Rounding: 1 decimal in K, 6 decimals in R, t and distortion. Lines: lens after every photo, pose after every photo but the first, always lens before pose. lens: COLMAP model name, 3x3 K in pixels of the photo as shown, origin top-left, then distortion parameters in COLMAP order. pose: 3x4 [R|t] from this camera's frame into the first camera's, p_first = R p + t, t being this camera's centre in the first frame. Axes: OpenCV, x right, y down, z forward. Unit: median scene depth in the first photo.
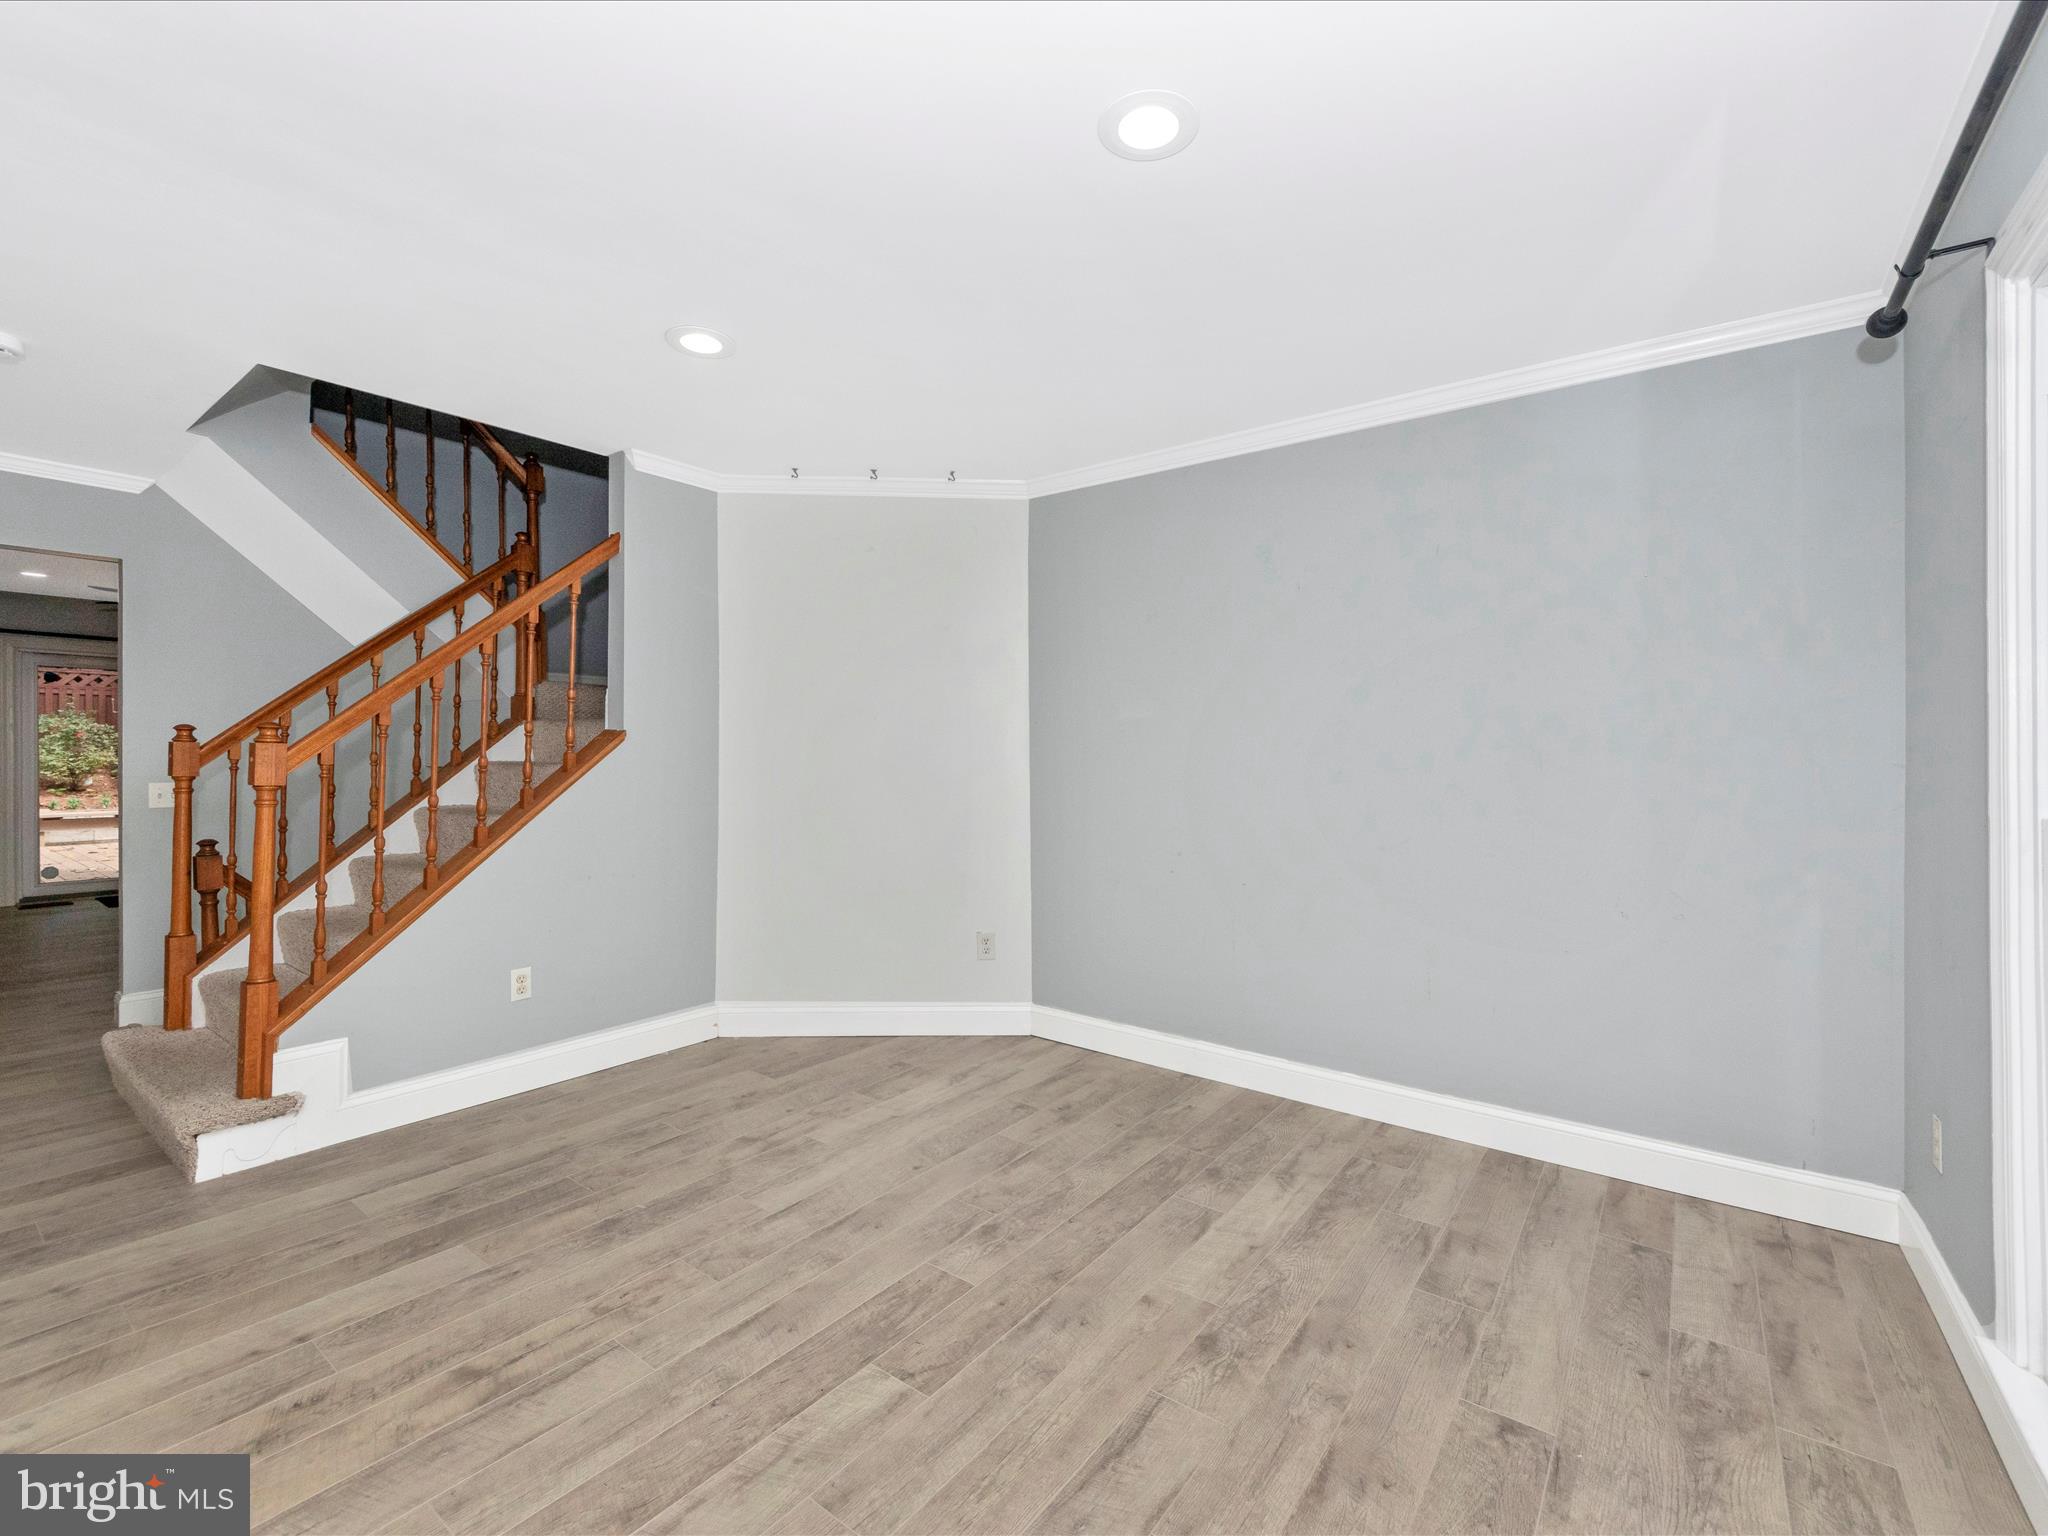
lens RADIAL K [[896.3, 0, 1004.4], [0, 896.3, 748.4], [0, 0, 1]] dist [0.008442, -0.008297]
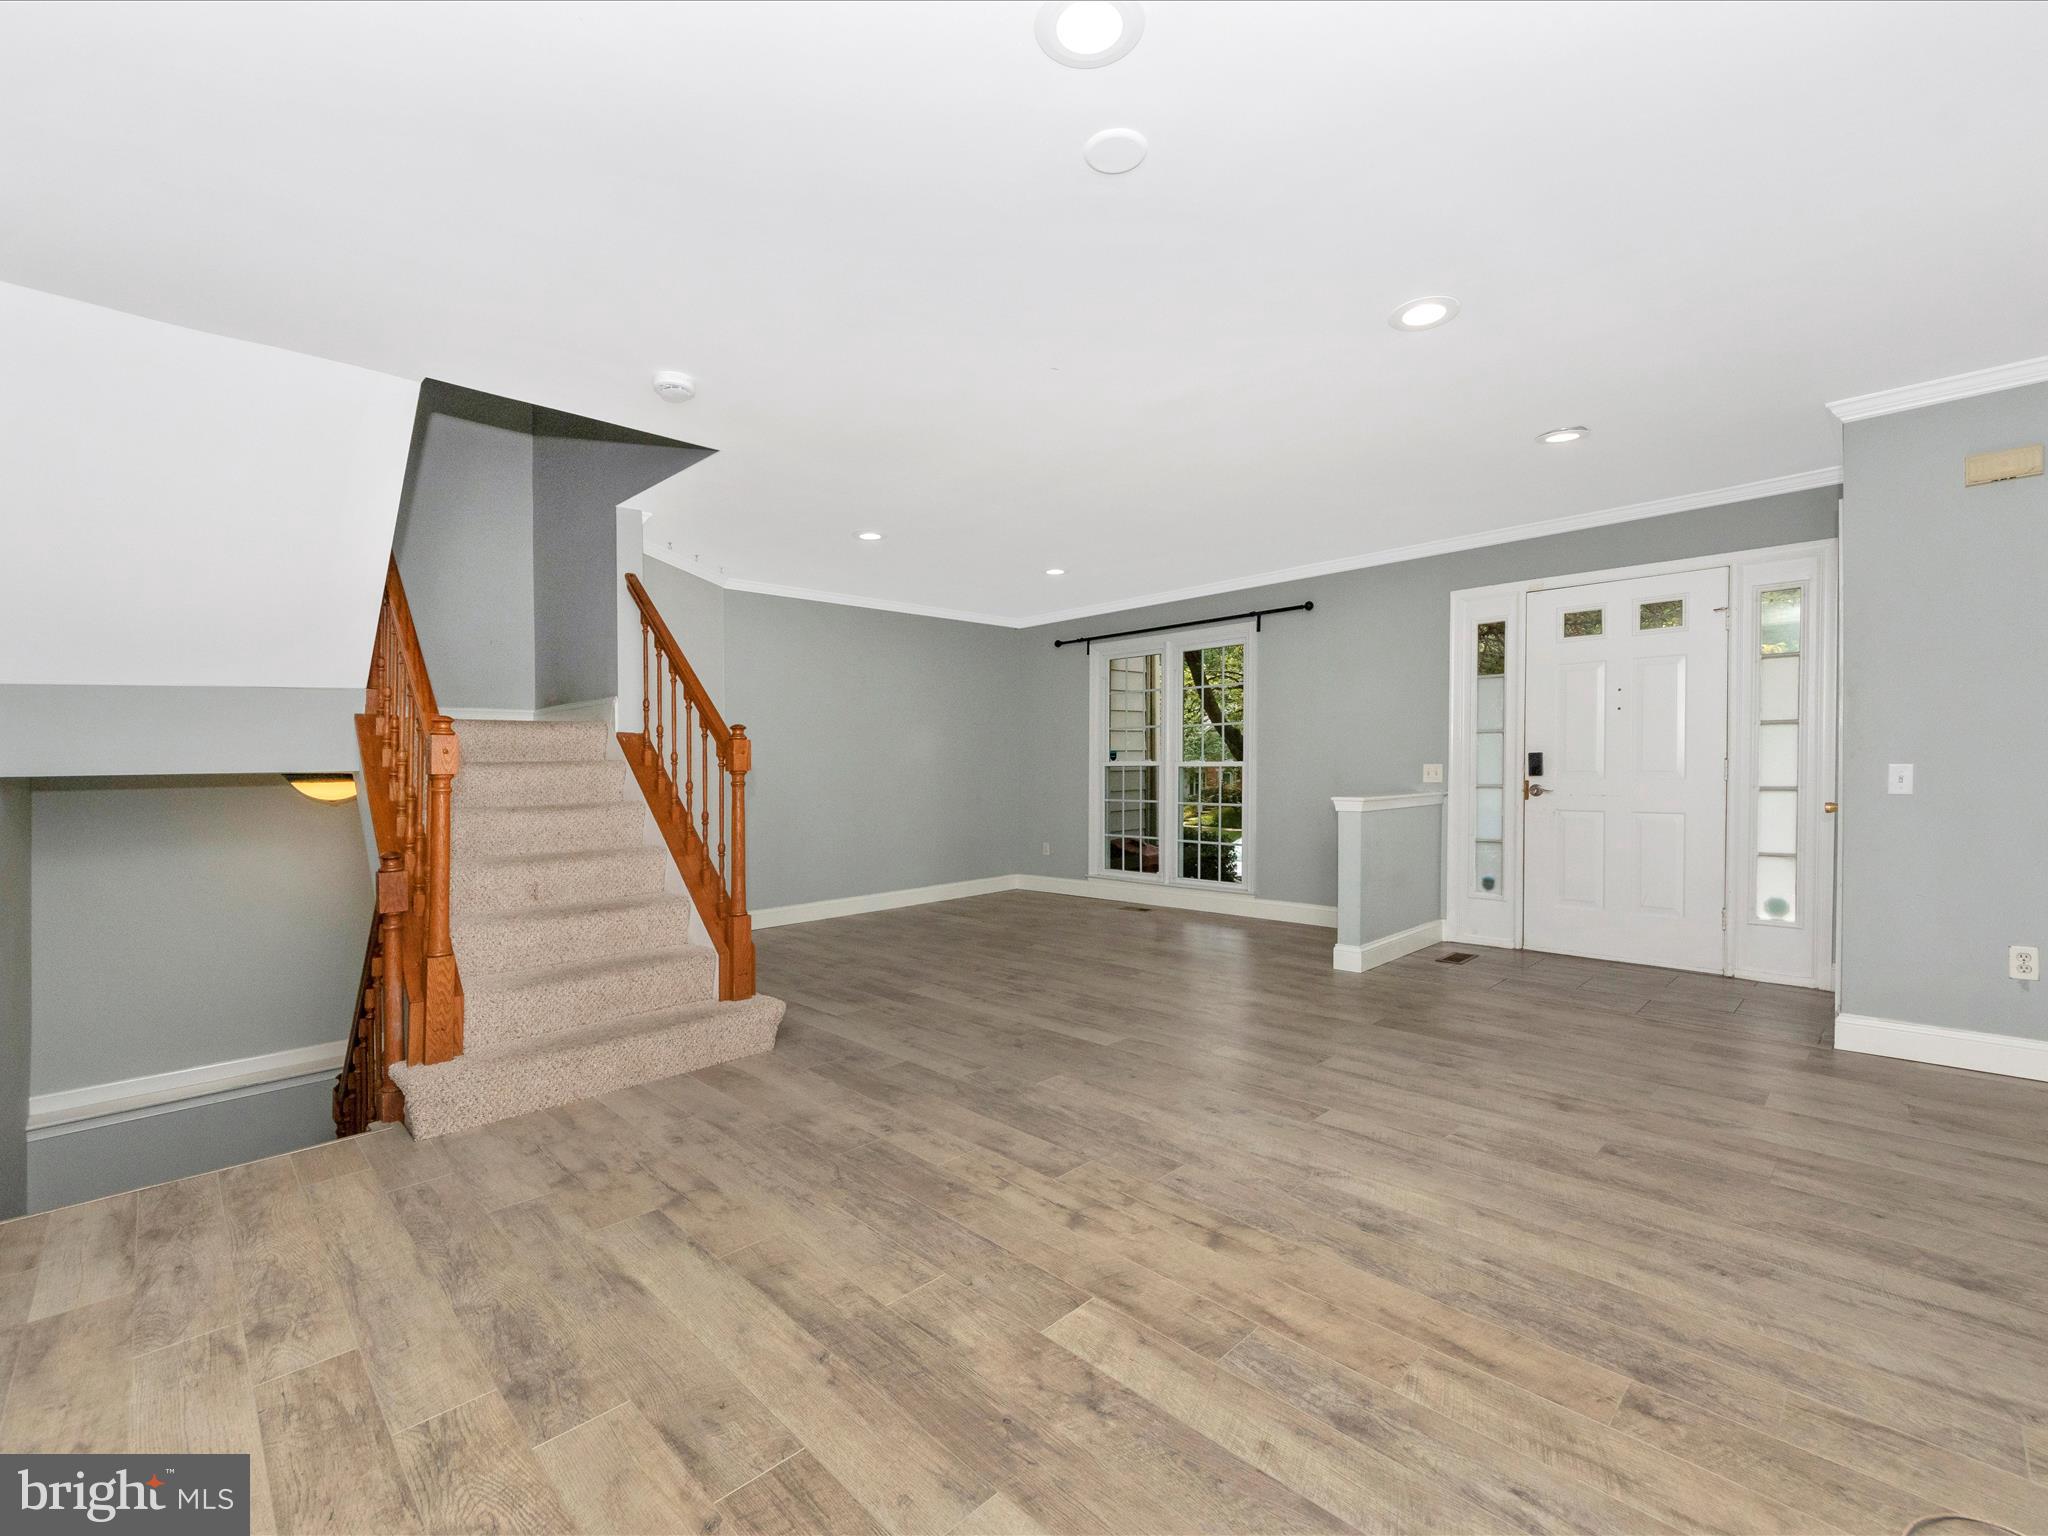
lens RADIAL K [[896.3, 0, 1018.5], [0, 896.3, 769.8], [0, 0, 1]] dist [0.008442, -0.008297]
pose [[0.153969, -0.014503, 0.987969, -2.318706], [0.009259, 0.999870, 0.013234, 0.025170], [-0.988032, 0.007110, 0.154083, 0.398869]]
